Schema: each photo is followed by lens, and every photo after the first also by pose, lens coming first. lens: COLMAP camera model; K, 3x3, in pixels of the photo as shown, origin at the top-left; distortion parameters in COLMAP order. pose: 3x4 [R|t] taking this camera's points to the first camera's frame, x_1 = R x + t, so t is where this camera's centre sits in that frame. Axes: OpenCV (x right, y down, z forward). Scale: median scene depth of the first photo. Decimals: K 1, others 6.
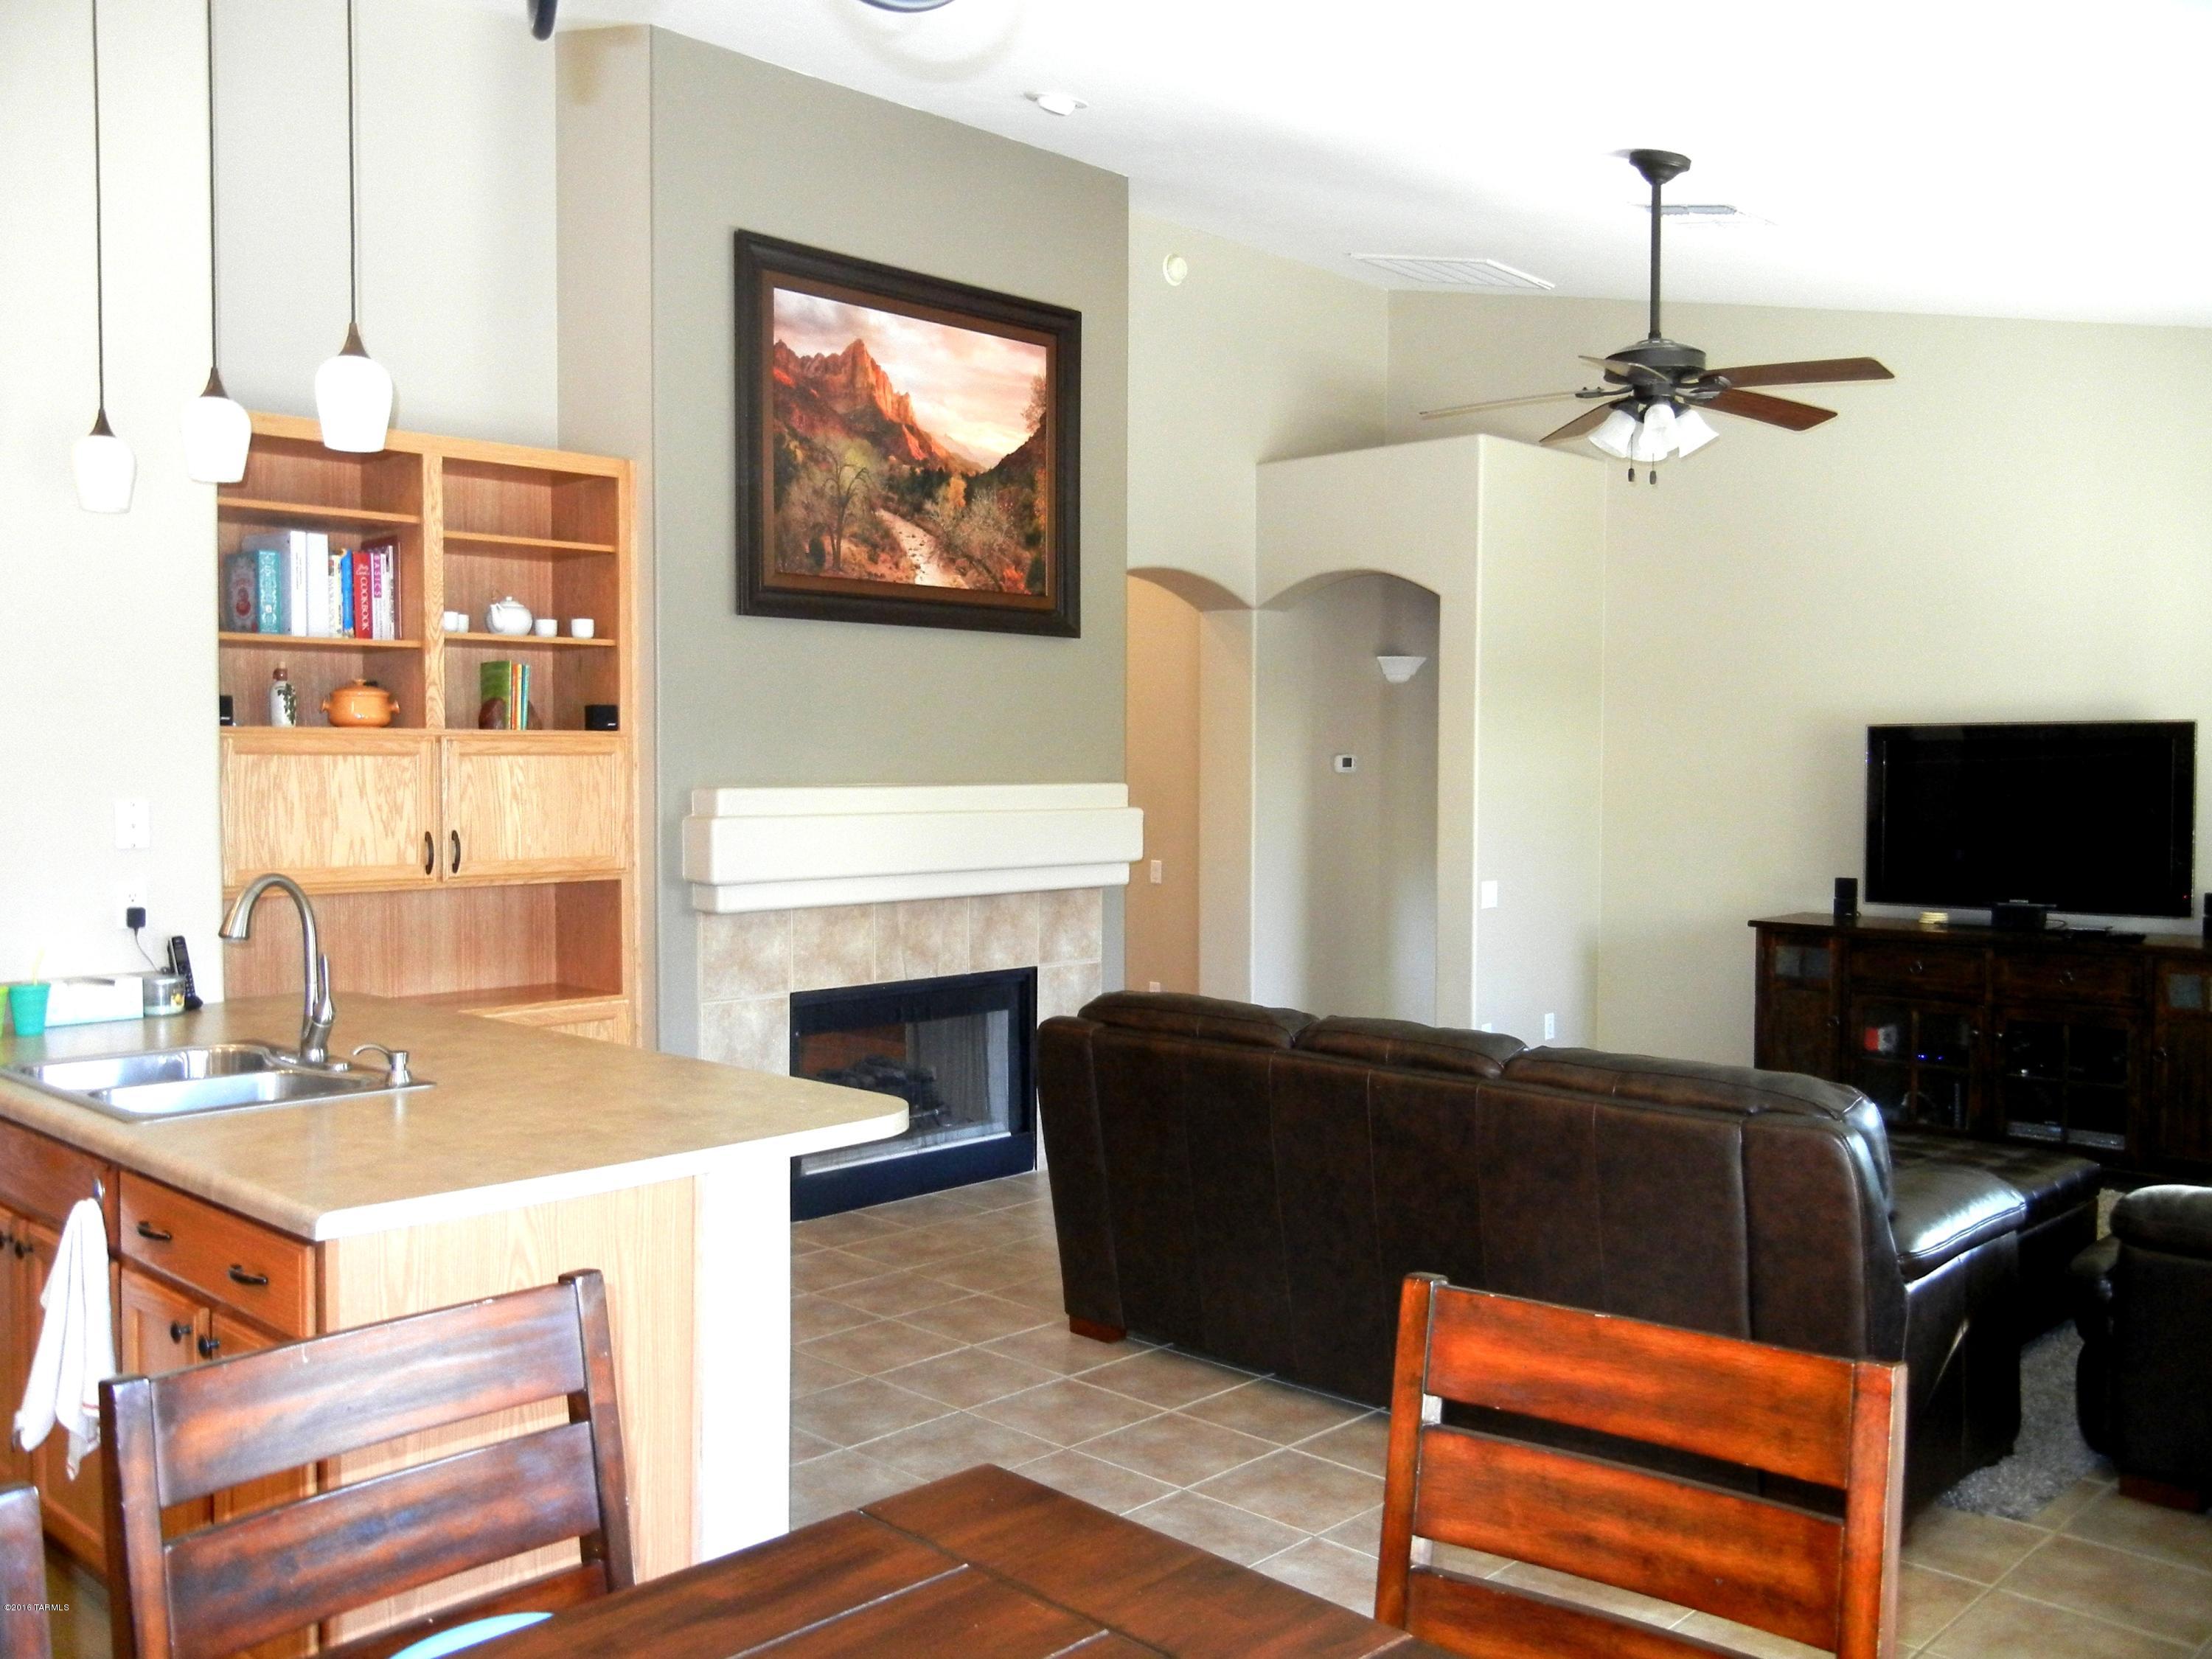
lens RADIAL K [[1917.7, 0, 1106.0], [0, 1917.7, 829.5], [0, 0, 1]] dist [0.081551, -0.099387]
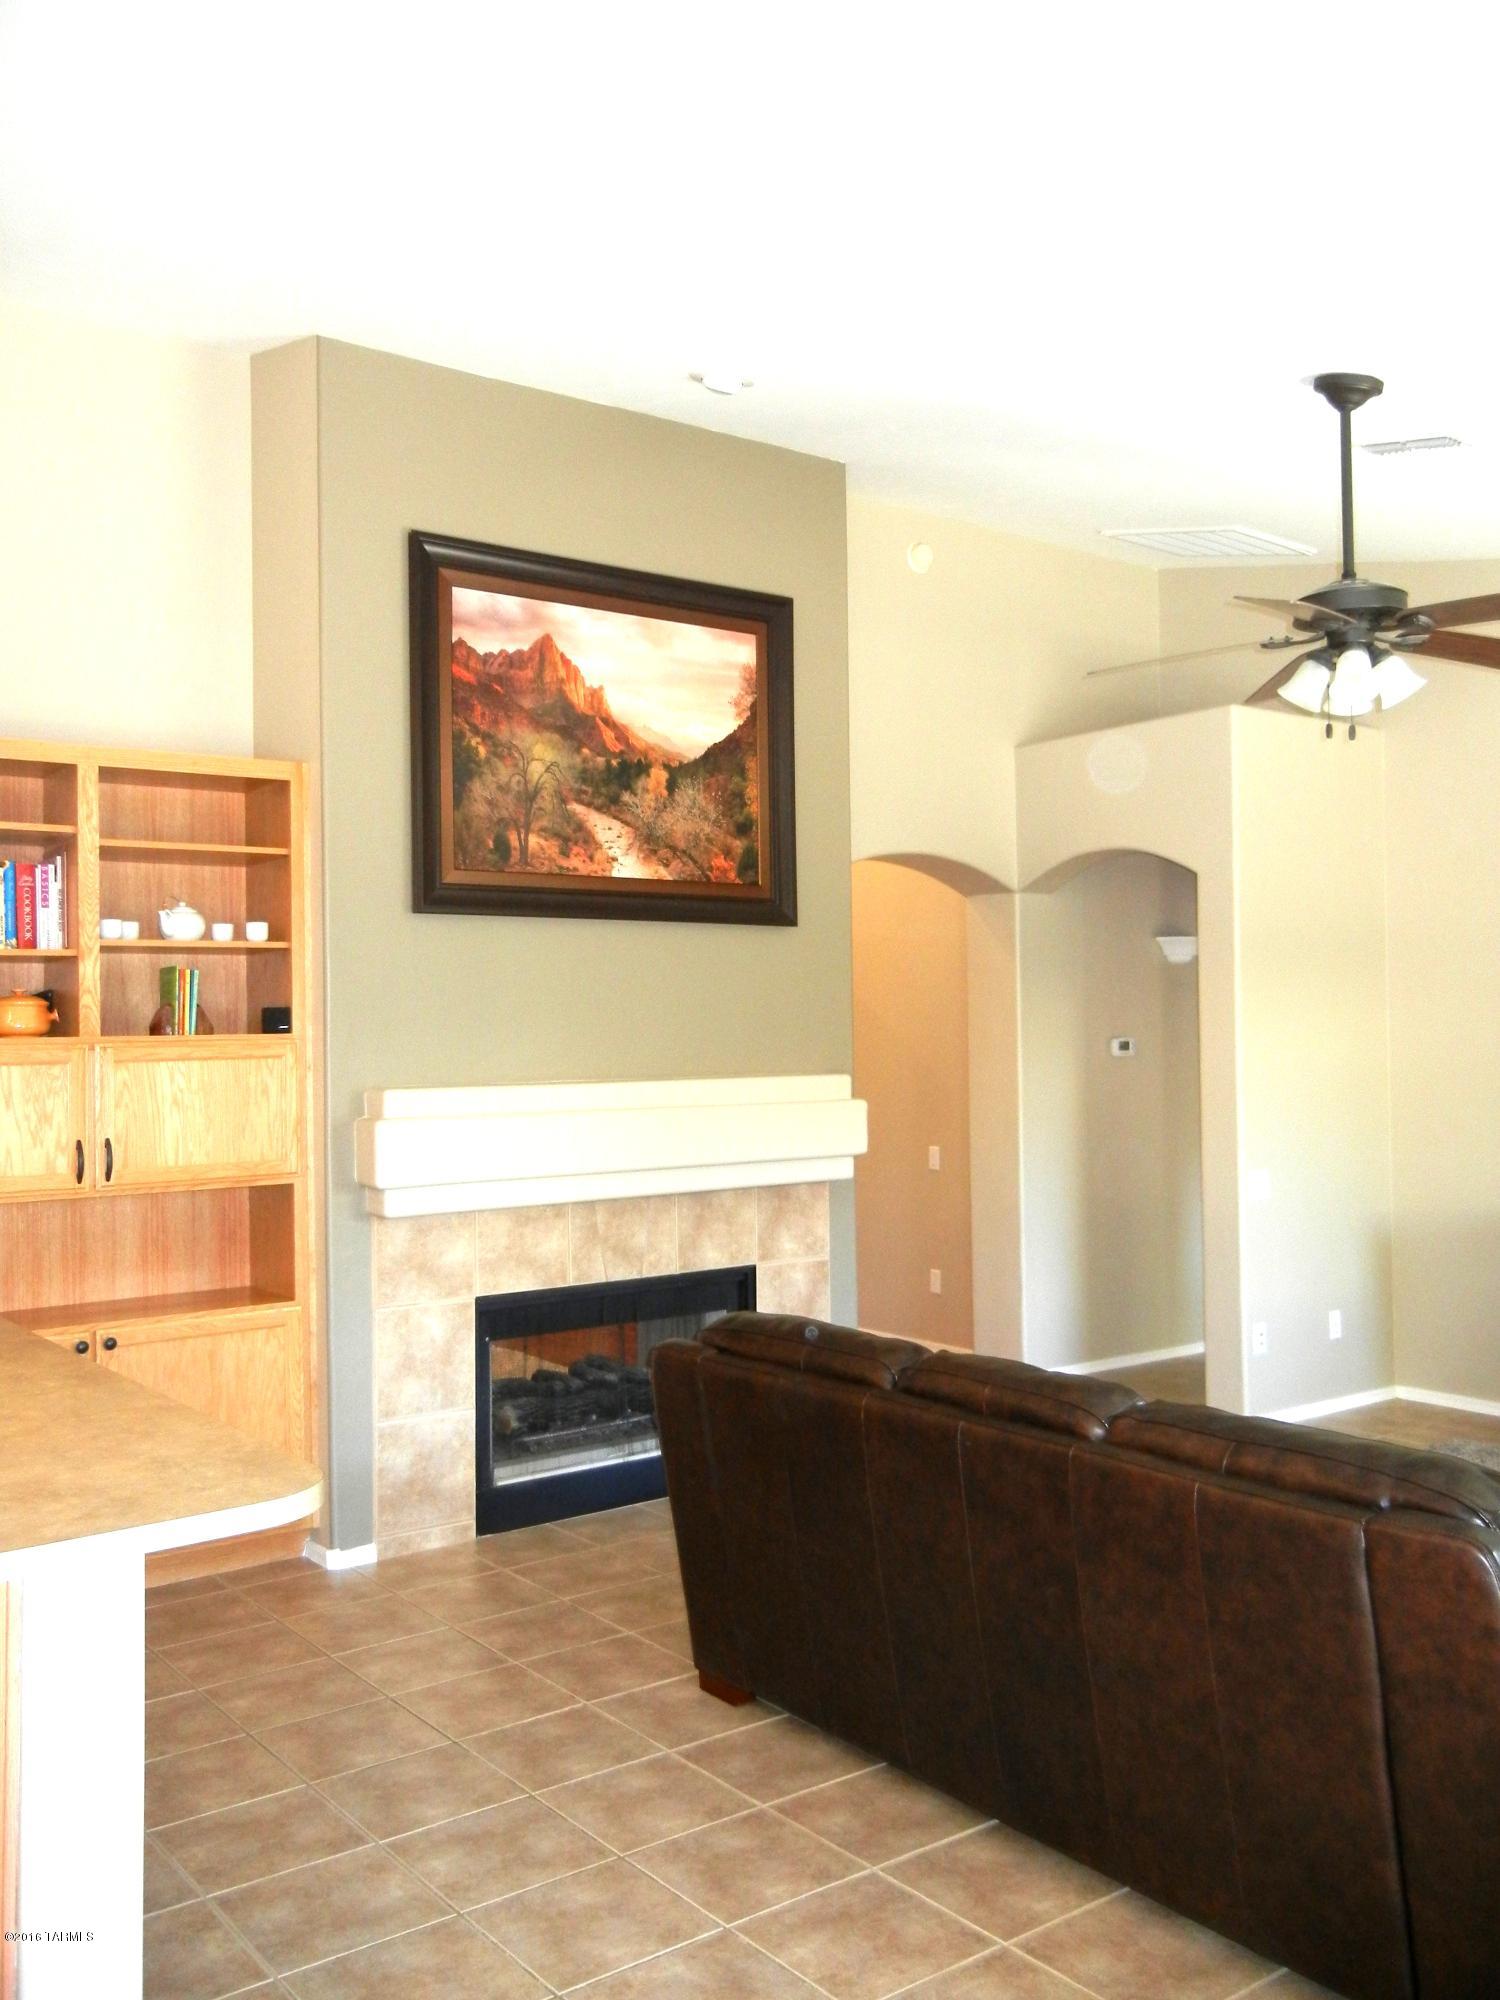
lens RADIAL K [[1741.2, 0, 749.3], [0, 1741.2, 1013.1], [0, 0, 1]] dist [0.035714, 0.001190]
pose [[0.987888, -0.019542, -0.153933, 0.114028], [0.011774, 0.998618, -0.051218, -0.012285], [0.154721, 0.048785, 0.986753, 0.144016]]
